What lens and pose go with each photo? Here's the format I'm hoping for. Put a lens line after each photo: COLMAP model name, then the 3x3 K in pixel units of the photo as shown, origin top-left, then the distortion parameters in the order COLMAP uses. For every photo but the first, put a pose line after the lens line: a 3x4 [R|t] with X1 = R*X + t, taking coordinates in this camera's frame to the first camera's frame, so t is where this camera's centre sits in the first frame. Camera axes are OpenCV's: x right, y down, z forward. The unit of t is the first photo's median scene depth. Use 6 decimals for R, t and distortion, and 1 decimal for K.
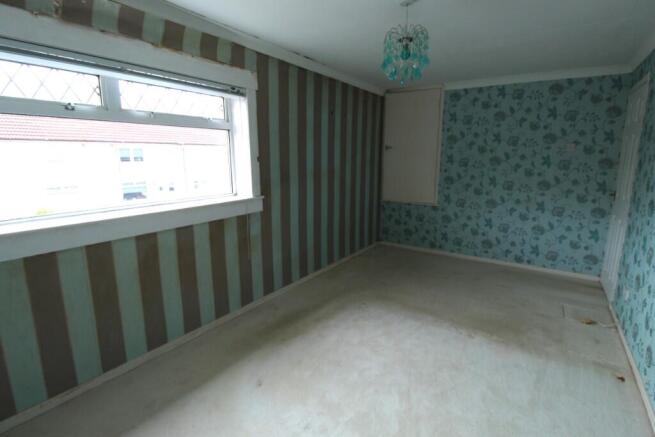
lens RADIAL K [[302.9, 0, 334.0], [0, 302.9, 218.8], [0, 0, 1]] dist [-0.001149, -0.011877]
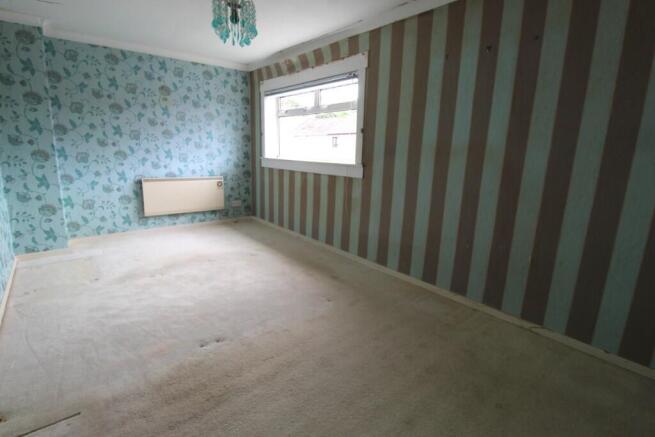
lens RADIAL K [[302.9, 0, 334.0], [0, 302.9, 218.8], [0, 0, 1]] dist [-0.001149, -0.011877]
pose [[-0.246578, 0.210379, -0.946013, 0.982385], [-0.225852, 0.936801, 0.267199, -0.180921], [0.942439, 0.279544, -0.183479, 1.298732]]
